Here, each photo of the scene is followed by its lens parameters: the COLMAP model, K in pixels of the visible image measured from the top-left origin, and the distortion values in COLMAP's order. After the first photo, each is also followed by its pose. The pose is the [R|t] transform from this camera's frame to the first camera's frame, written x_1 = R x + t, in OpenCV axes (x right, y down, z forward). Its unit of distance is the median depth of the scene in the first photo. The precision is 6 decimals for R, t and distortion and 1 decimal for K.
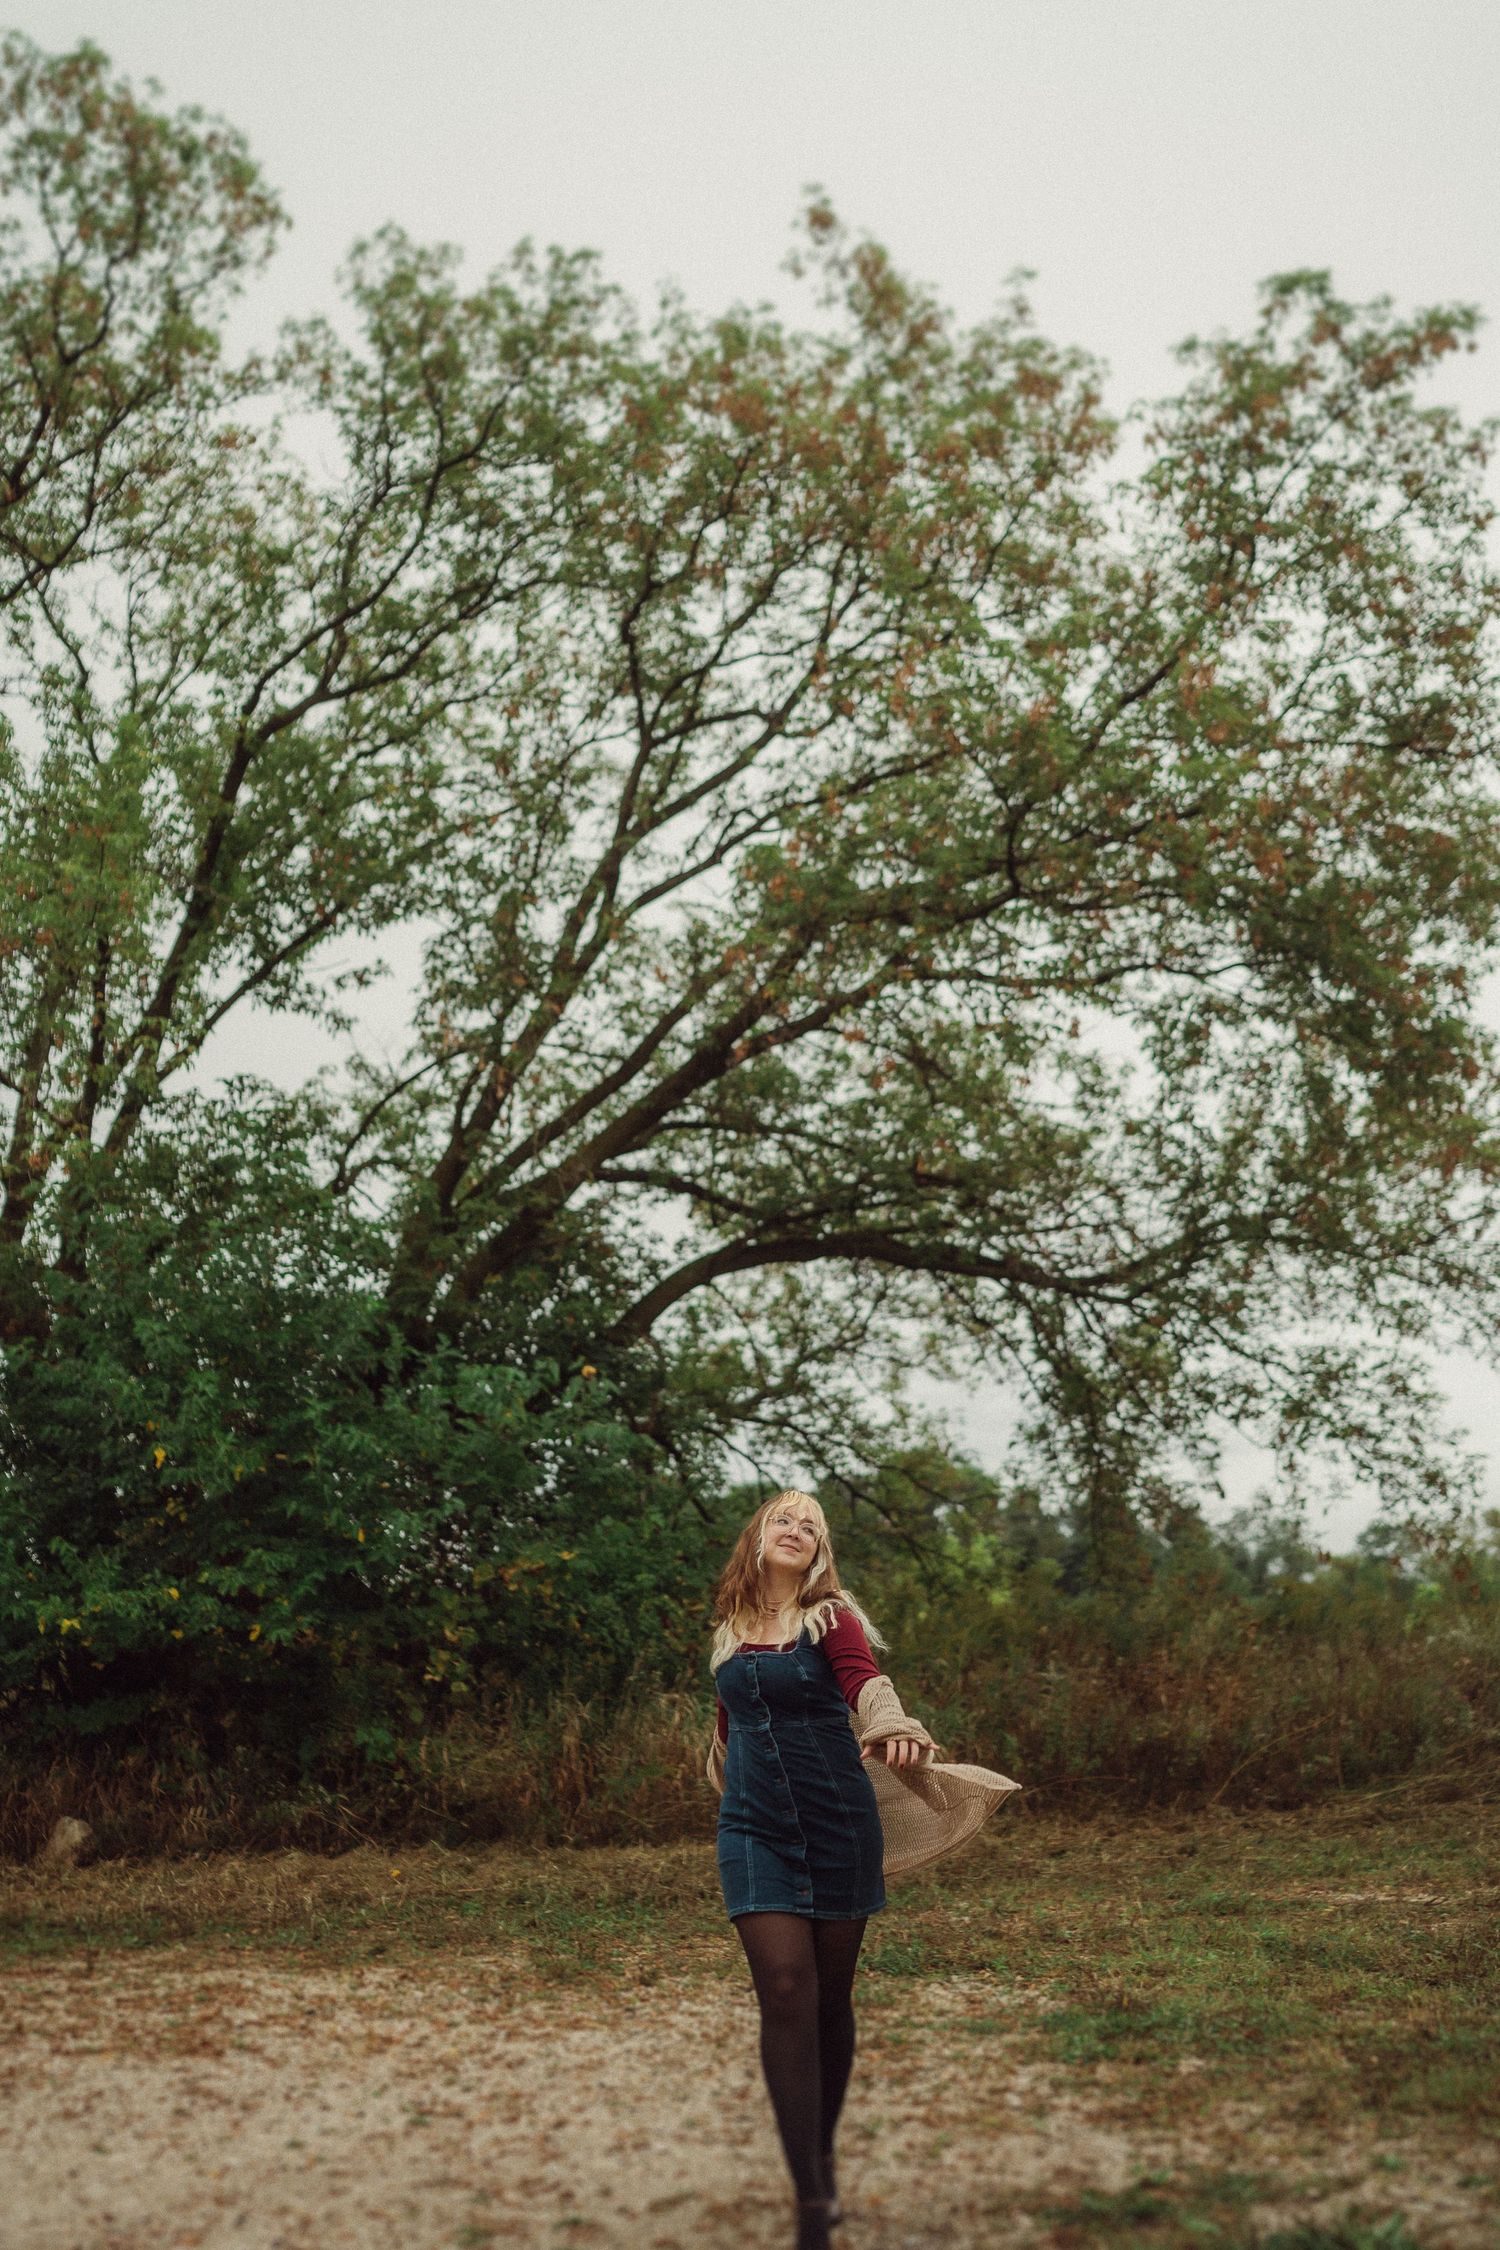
lens RADIAL K [[2244.5, 0, 746.5], [0, 2244.5, 1158.9], [0, 0, 1]] dist [0.003199, 0.004742]
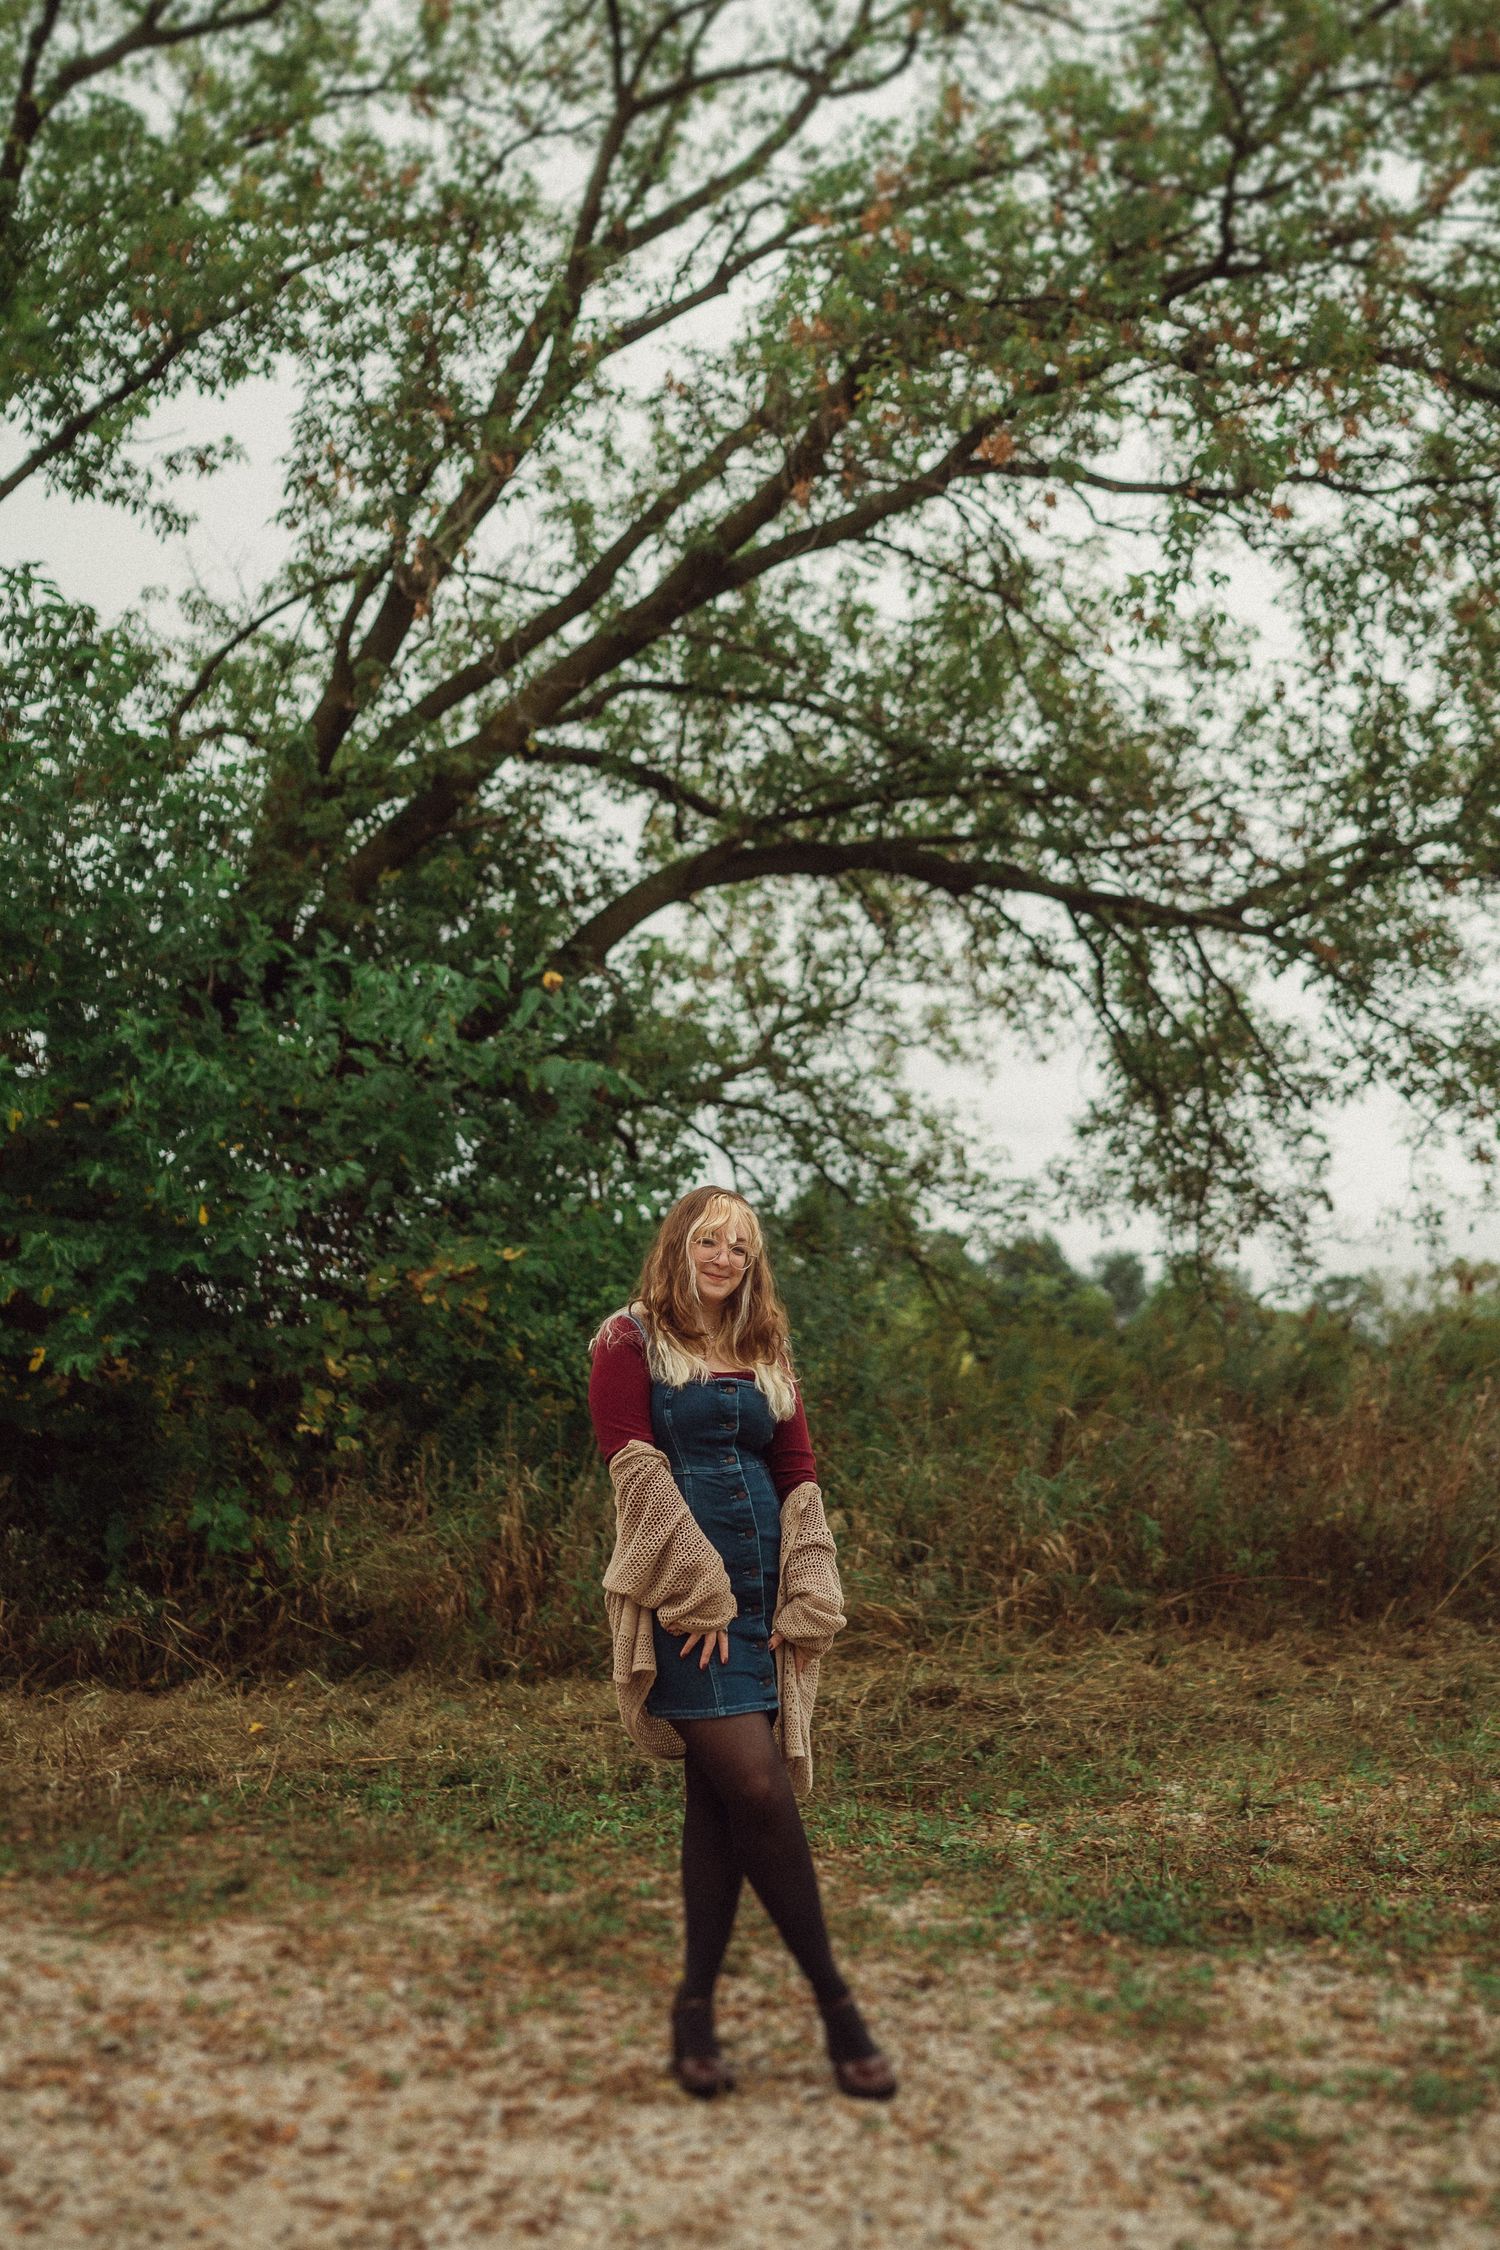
lens RADIAL K [[2197.5, 0, 750.0], [0, 2197.5, 1125.0], [0, 0, 1]] dist [-0.008335, -0.000228]
pose [[0.996456, 0.020899, 0.081482, -0.053777], [-0.027776, 0.996061, 0.084203, 0.068987], [-0.079402, -0.086167, 0.993112, 0.292010]]
